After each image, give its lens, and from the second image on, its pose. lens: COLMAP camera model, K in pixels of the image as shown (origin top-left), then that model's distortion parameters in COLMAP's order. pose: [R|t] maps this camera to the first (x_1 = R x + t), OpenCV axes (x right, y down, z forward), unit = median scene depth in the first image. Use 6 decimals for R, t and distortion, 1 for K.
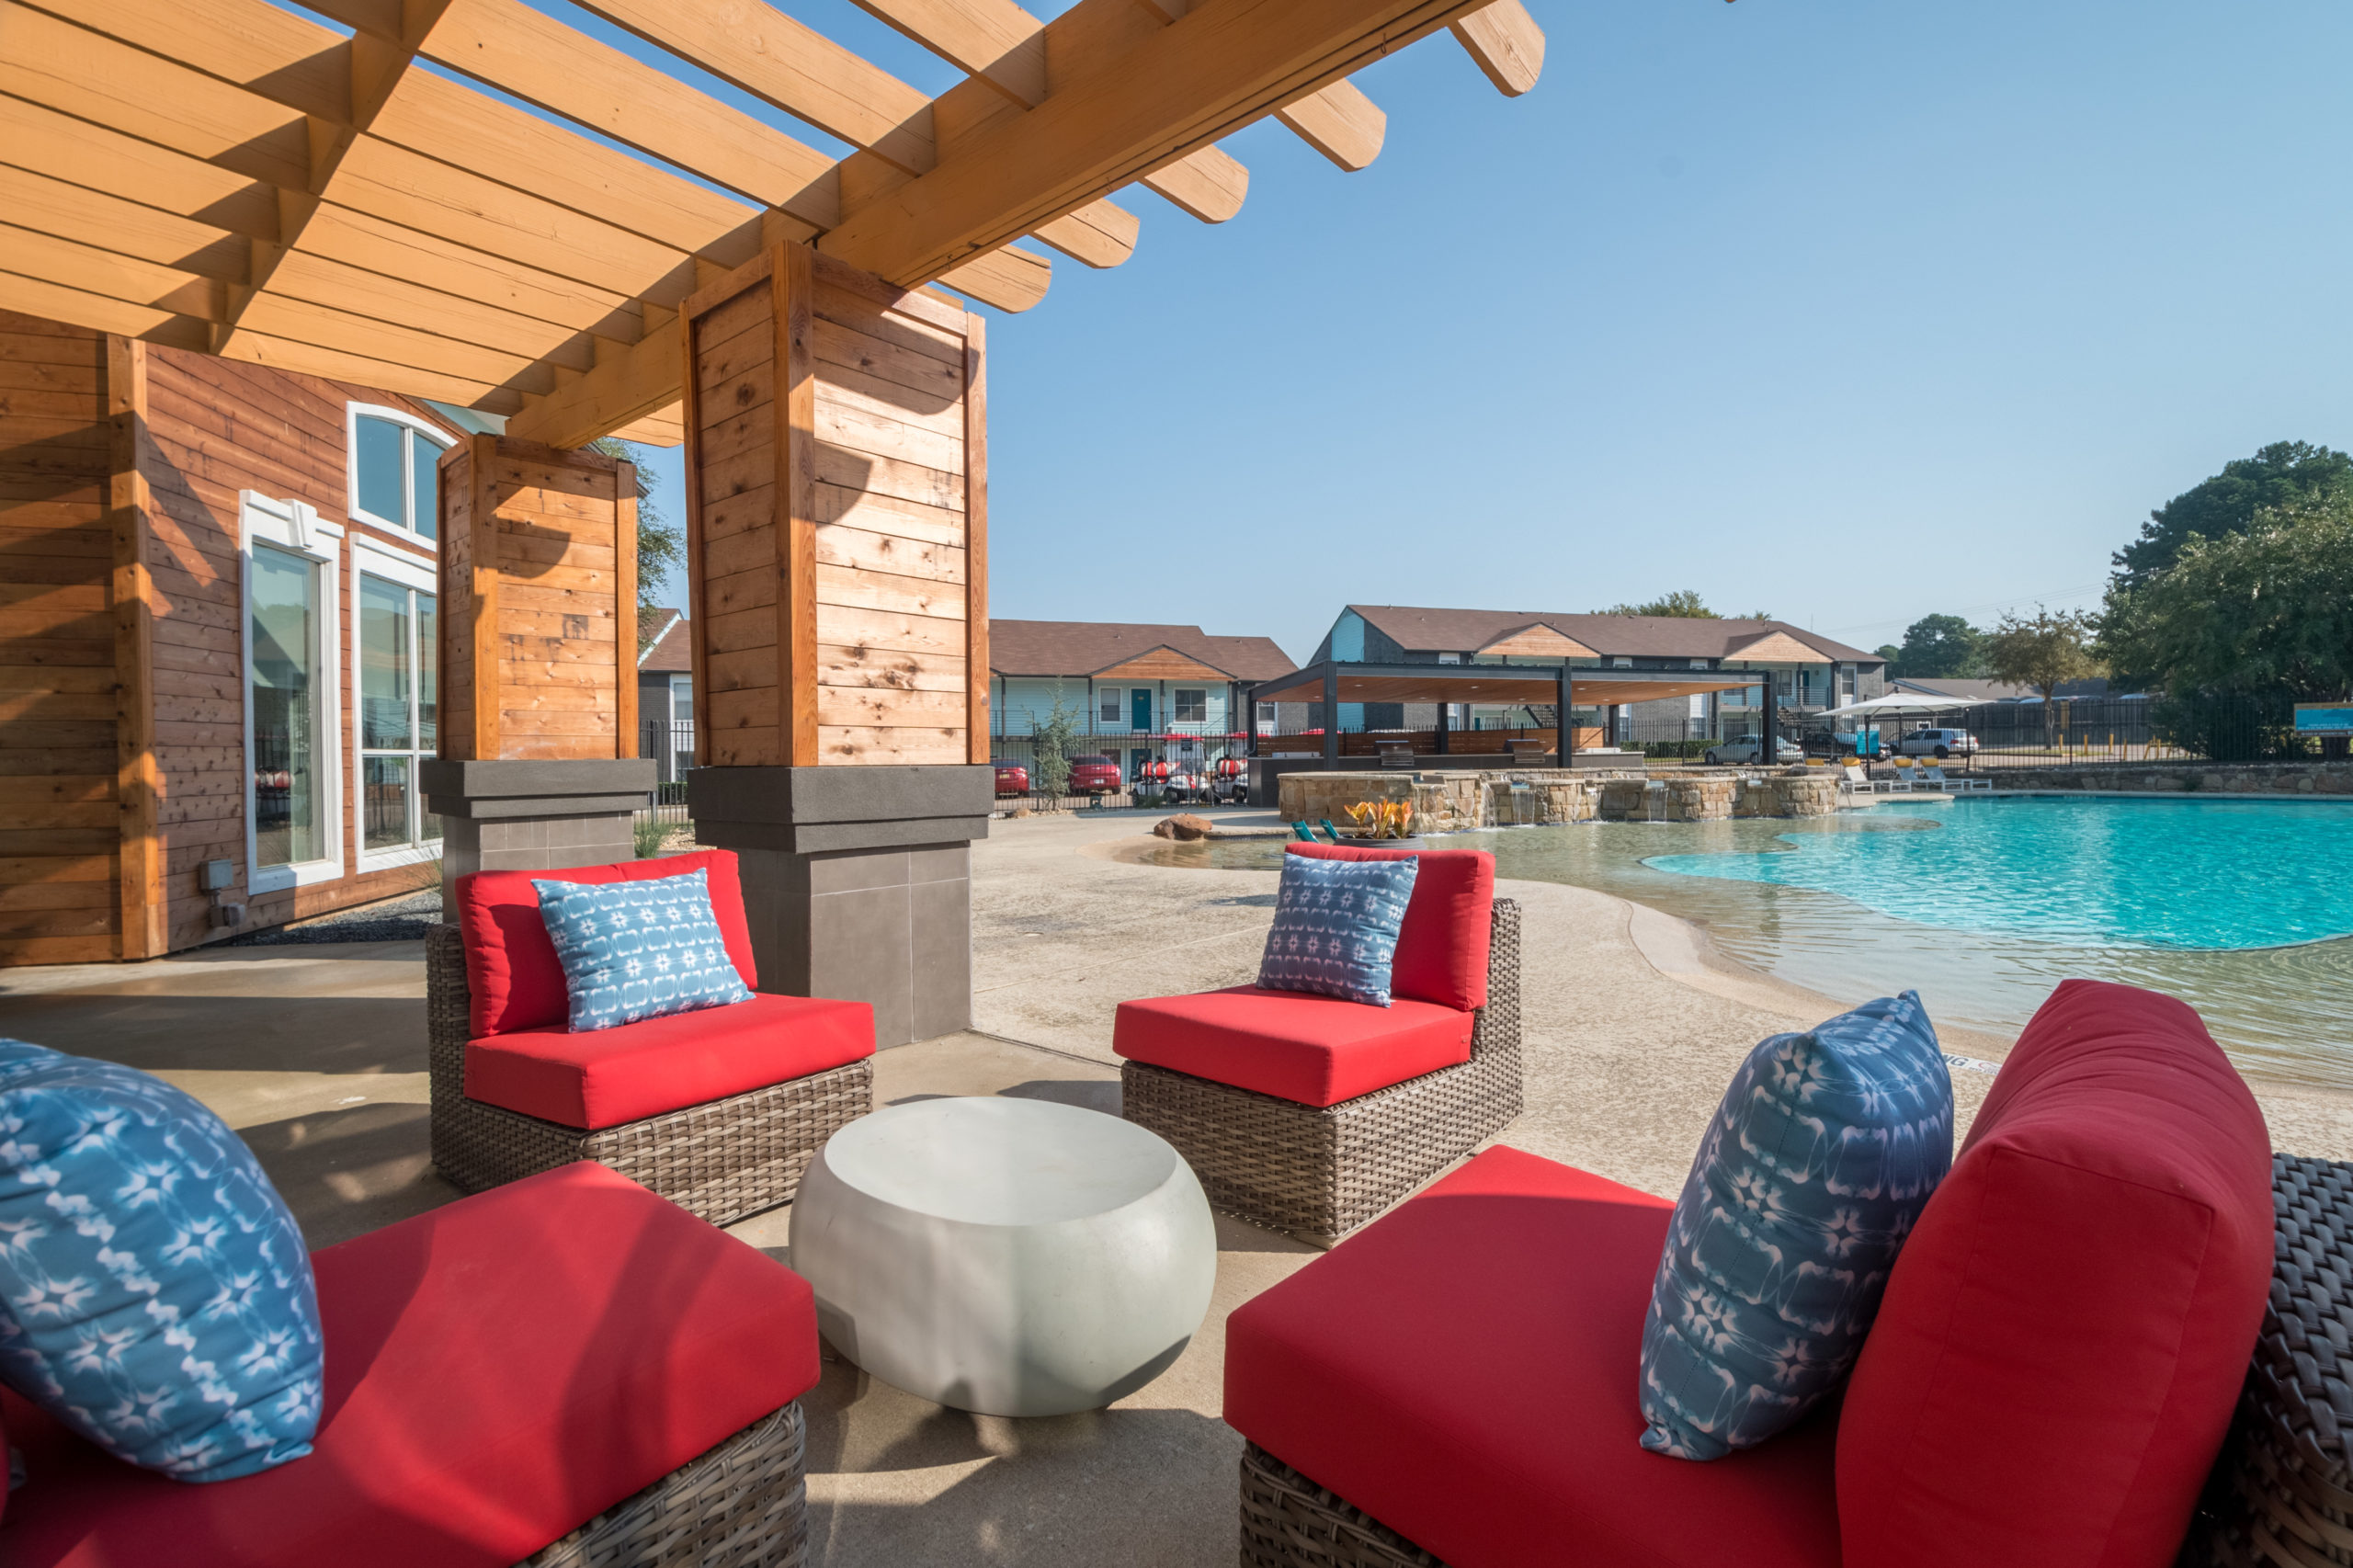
lens RADIAL K [[1032.6, 0, 1202.3], [0, 1032.6, 760.2], [0, 0, 1]] dist [-0.007165, -0.000997]
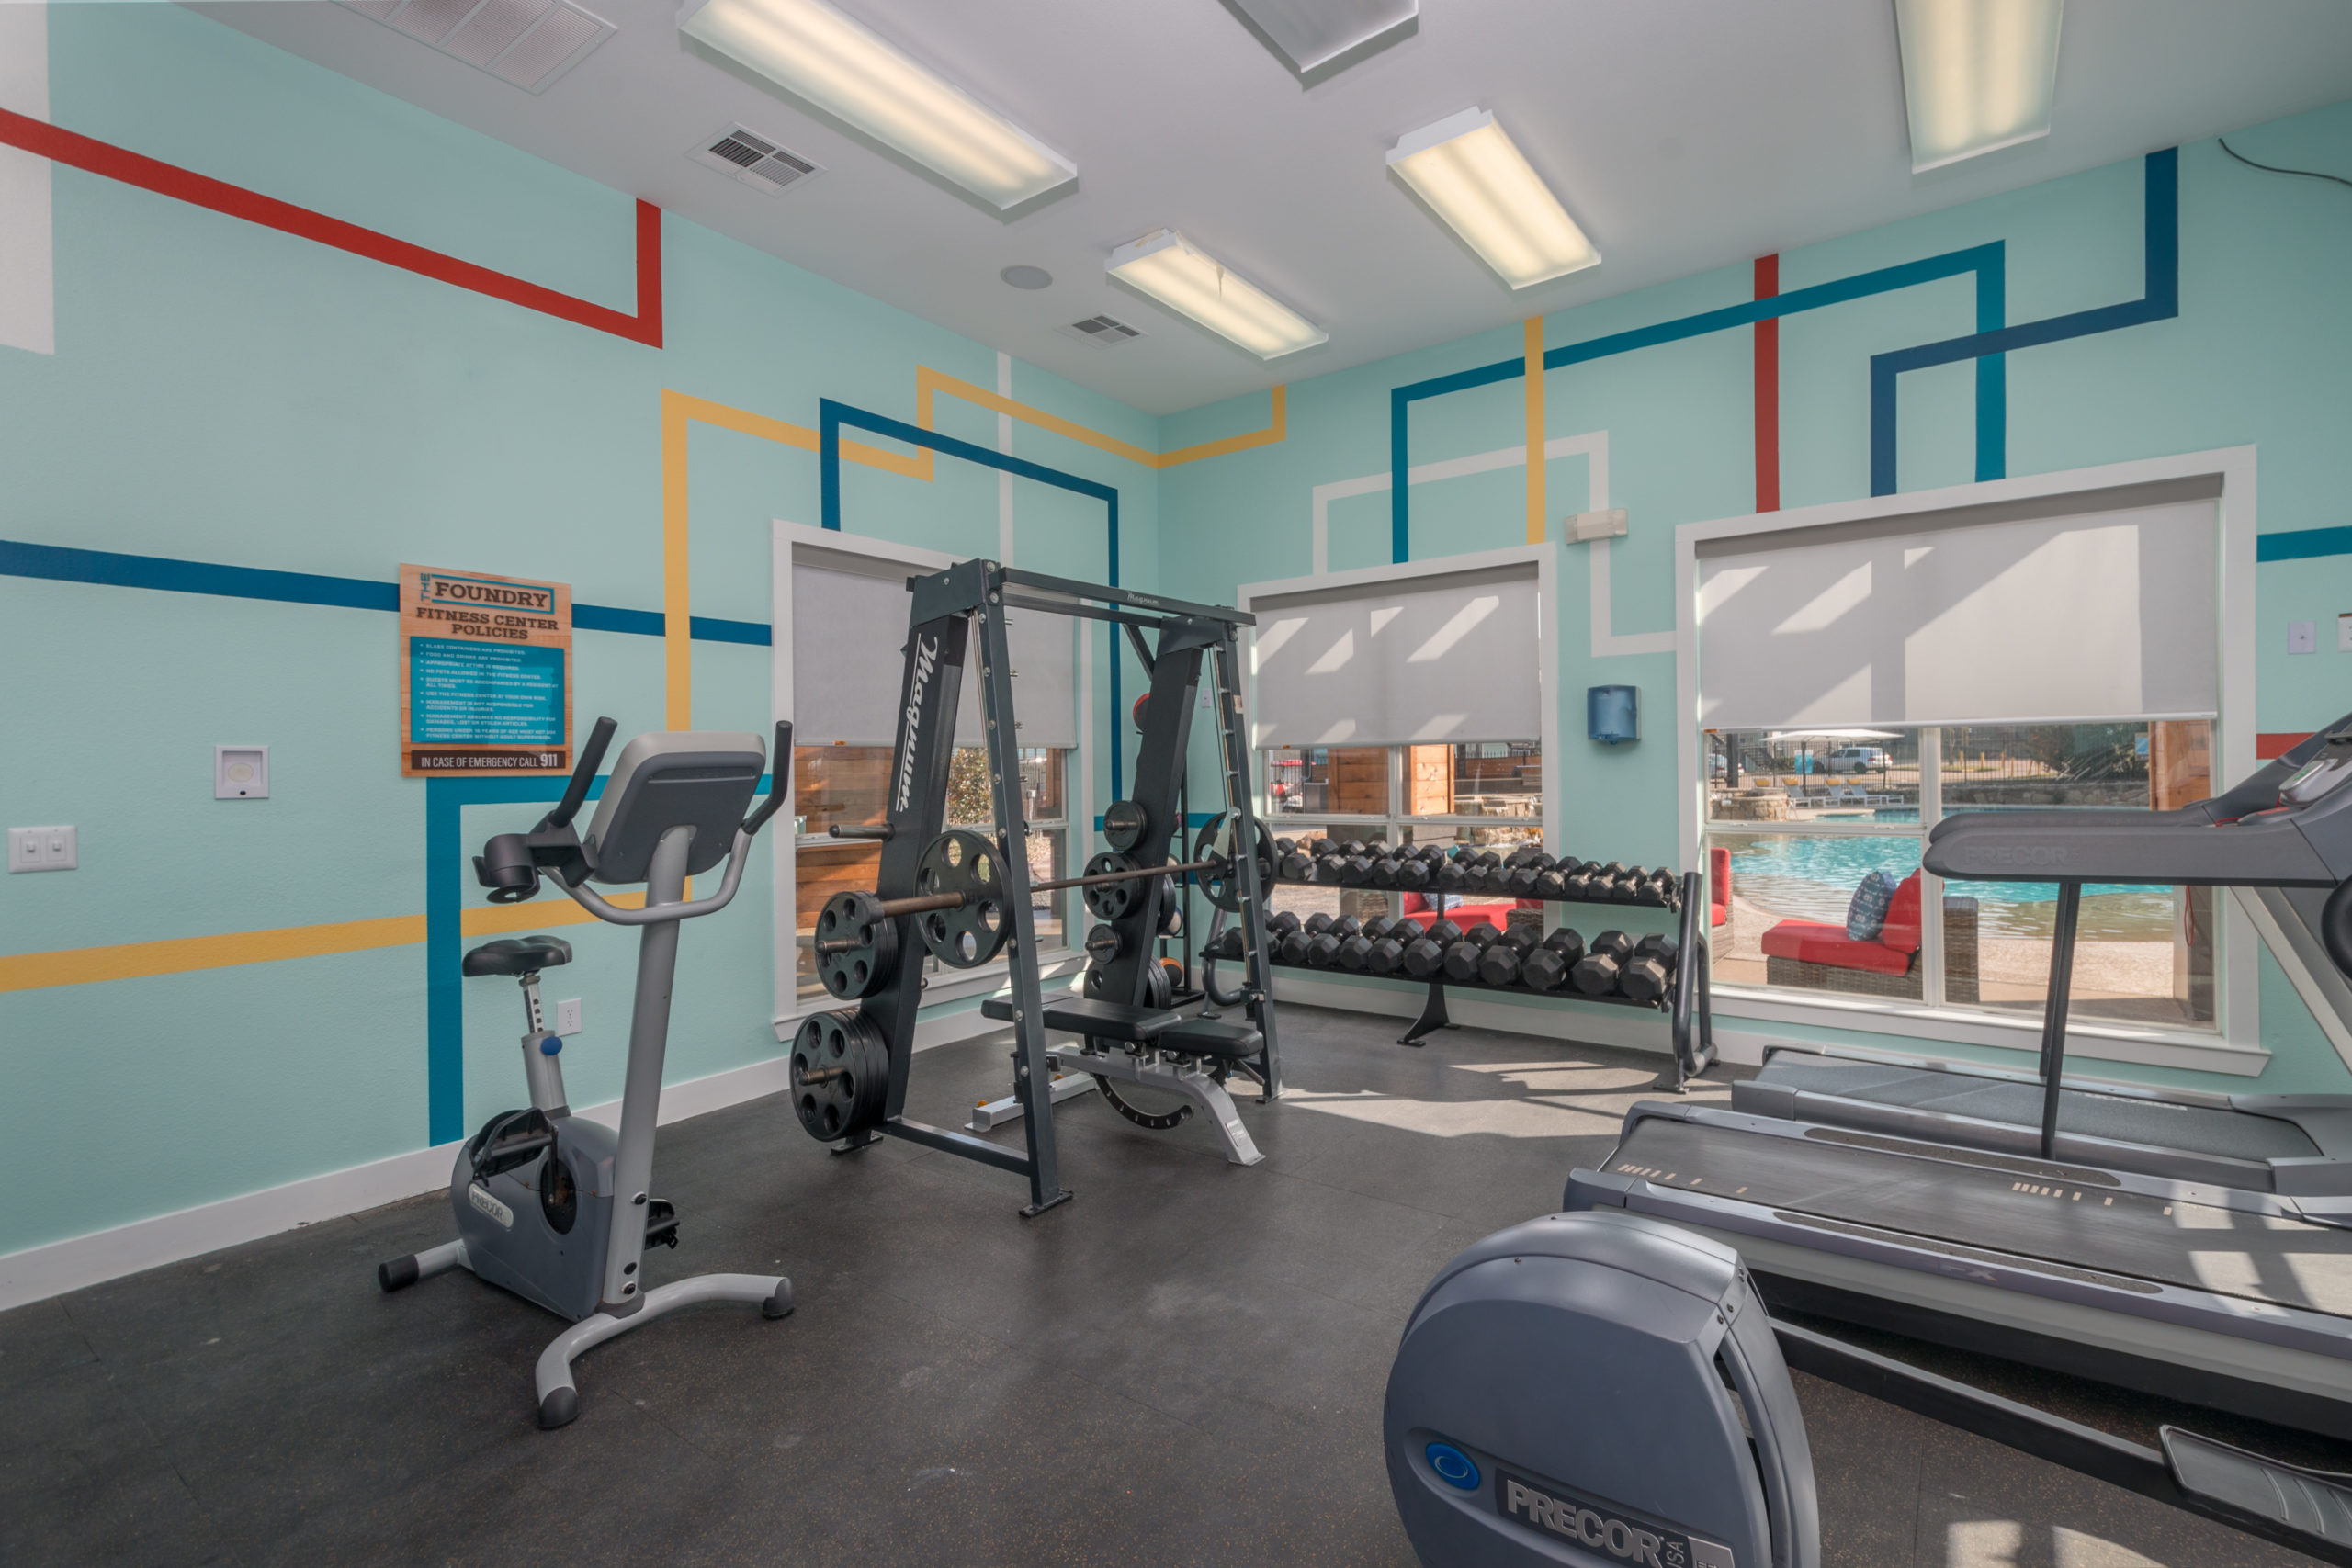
lens RADIAL K [[1032.1, 0, 1198.3], [0, 1032.1, 783.5], [0, 0, 1]] dist [-0.007165, -0.000997]
pose [[0.998509, -0.007818, 0.054030, -0.143070], [0.007372, 0.999937, 0.008449, -0.012822], [-0.054093, -0.008038, 0.998504, -0.185914]]
